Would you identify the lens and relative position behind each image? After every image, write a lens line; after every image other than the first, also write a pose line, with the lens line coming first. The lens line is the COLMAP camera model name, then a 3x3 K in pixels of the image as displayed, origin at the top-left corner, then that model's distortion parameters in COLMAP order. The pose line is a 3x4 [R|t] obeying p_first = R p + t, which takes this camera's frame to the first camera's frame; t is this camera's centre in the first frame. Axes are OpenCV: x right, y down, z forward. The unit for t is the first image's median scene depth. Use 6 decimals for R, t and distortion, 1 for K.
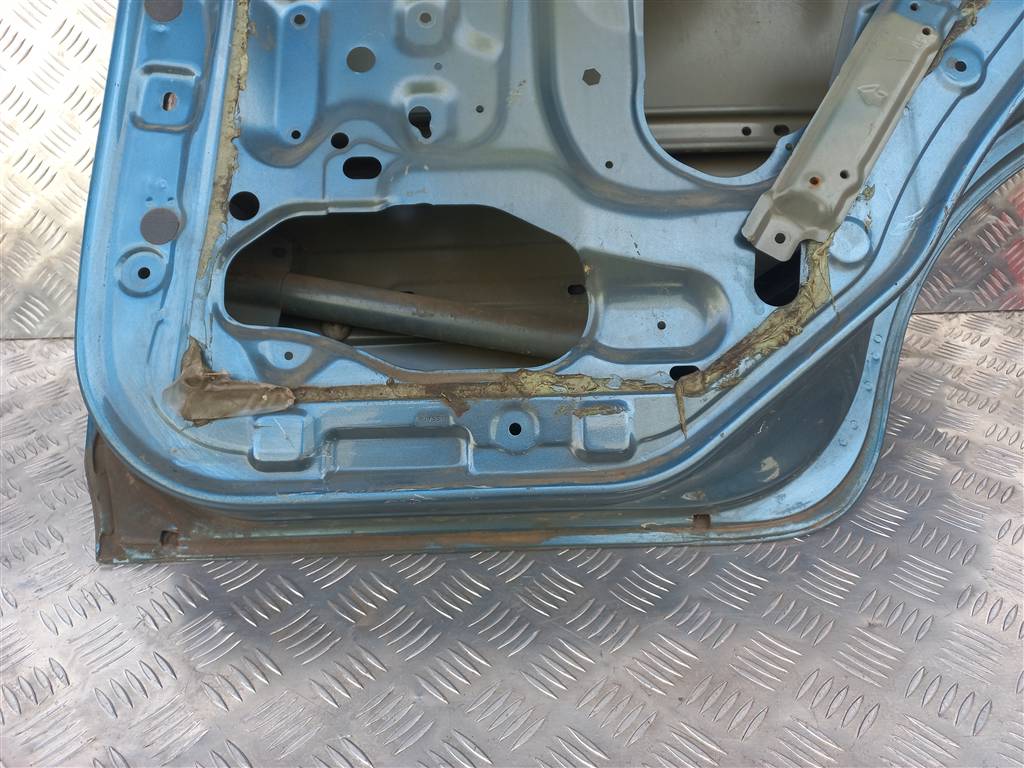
lens RADIAL K [[758.3, 0, 516.5], [0, 758.3, 386.0], [0, 0, 1]] dist [0.047244, -0.000971]
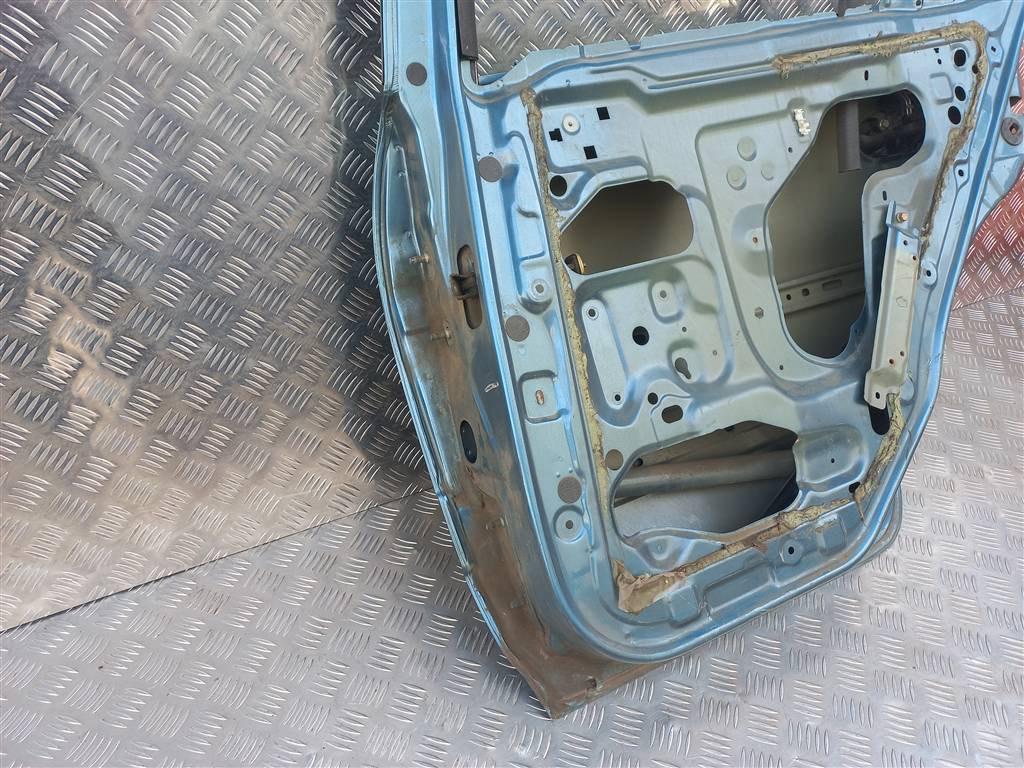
lens RADIAL K [[758.3, 0, 516.5], [0, 758.3, 386.0], [0, 0, 1]] dist [0.047244, -0.000971]
pose [[0.894552, -0.229910, 0.383299, -1.051870], [0.181659, 0.970553, 0.158197, -0.639184], [-0.408384, -0.071886, 0.909975, -0.247347]]
